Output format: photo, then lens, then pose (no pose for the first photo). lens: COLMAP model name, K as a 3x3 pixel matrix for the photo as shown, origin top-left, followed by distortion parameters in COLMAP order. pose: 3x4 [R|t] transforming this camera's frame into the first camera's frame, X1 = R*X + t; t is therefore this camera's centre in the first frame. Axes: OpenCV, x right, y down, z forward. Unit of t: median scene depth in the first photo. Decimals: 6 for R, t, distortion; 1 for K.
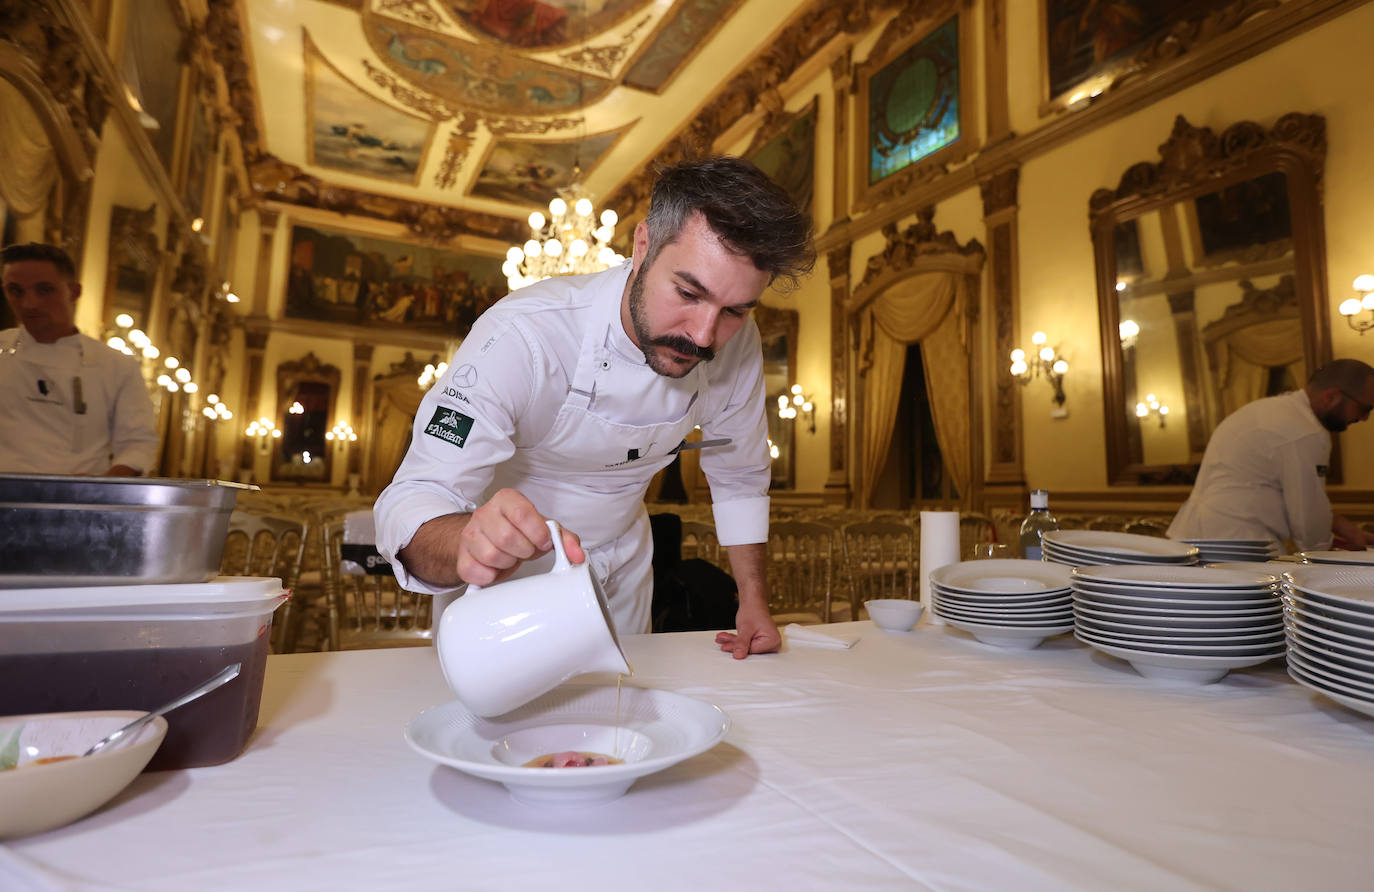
lens RADIAL K [[726.5, 0, 698.3], [0, 726.5, 421.5], [0, 0, 1]] dist [-0.020984, 0.003304]
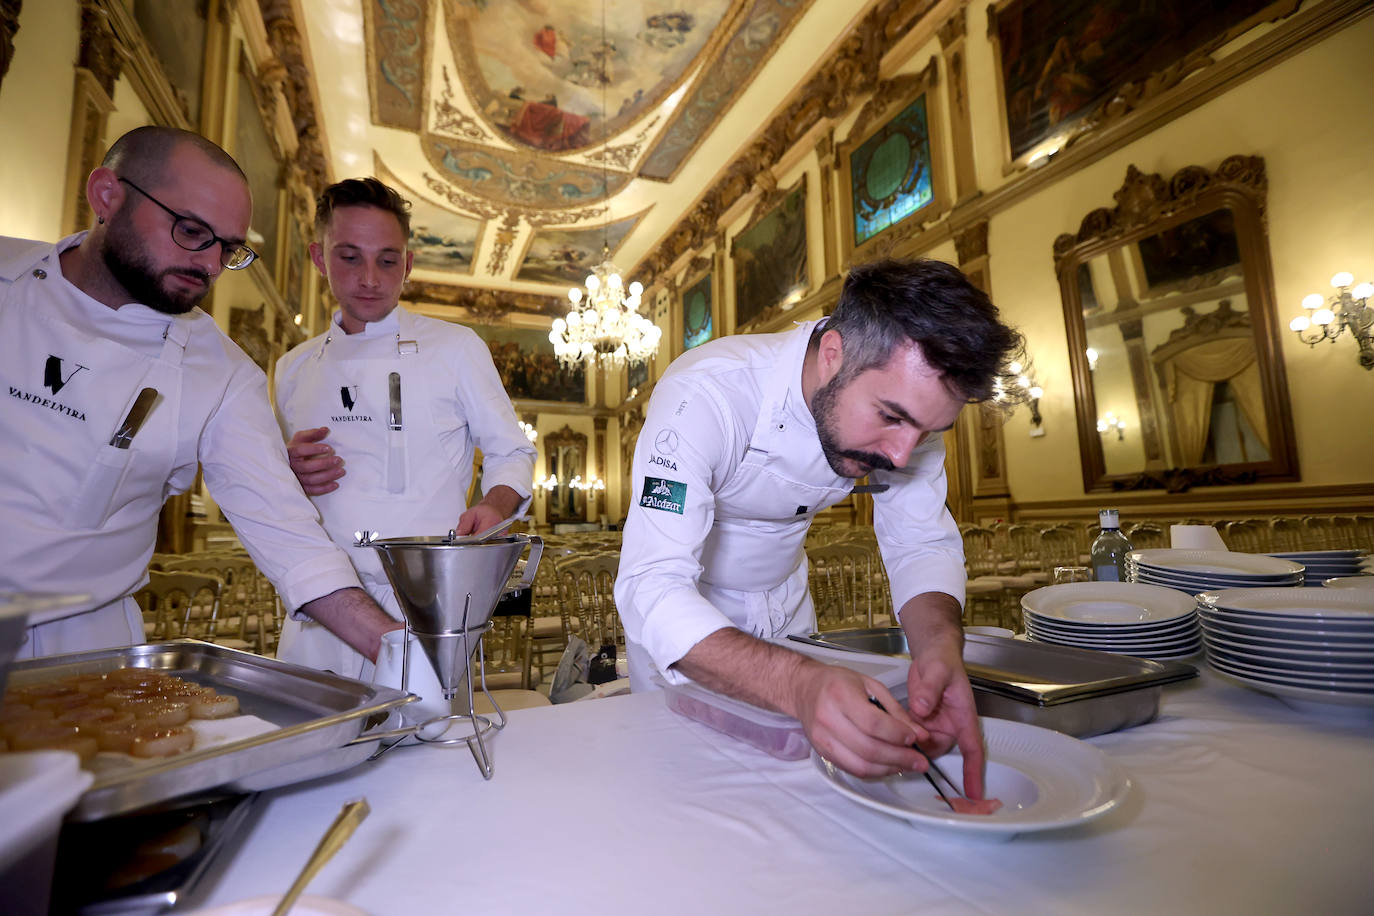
lens RADIAL K [[611.6, 0, 687.0], [0, 611.6, 458.0], [0, 0, 1]] dist [-0.031424, 0.000377]
pose [[0.997359, -0.056196, -0.046013, -0.006334], [0.056210, 0.998418, -0.000999, -0.000879], [0.045996, -0.001590, 0.998940, 0.010872]]
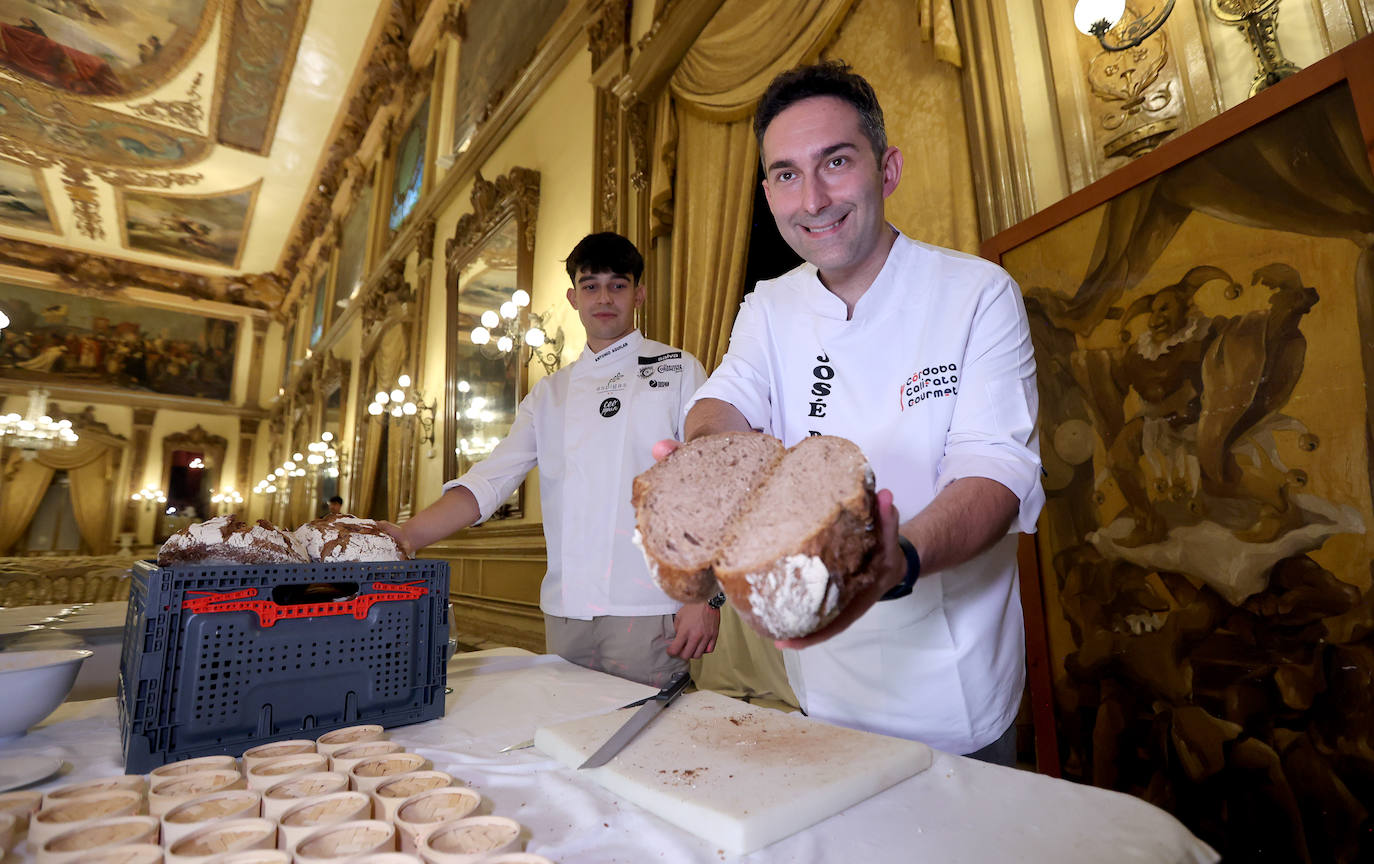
lens RADIAL K [[632.1, 0, 691.5], [0, 632.1, 425.1], [0, 0, 1]] dist [-0.035124, 0.010252]
pose [[0.974969, -0.001173, 0.222336, 0.380539], [0.017952, 0.997137, -0.073458, 0.013367], [-0.221613, 0.075610, 0.972199, 0.024776]]
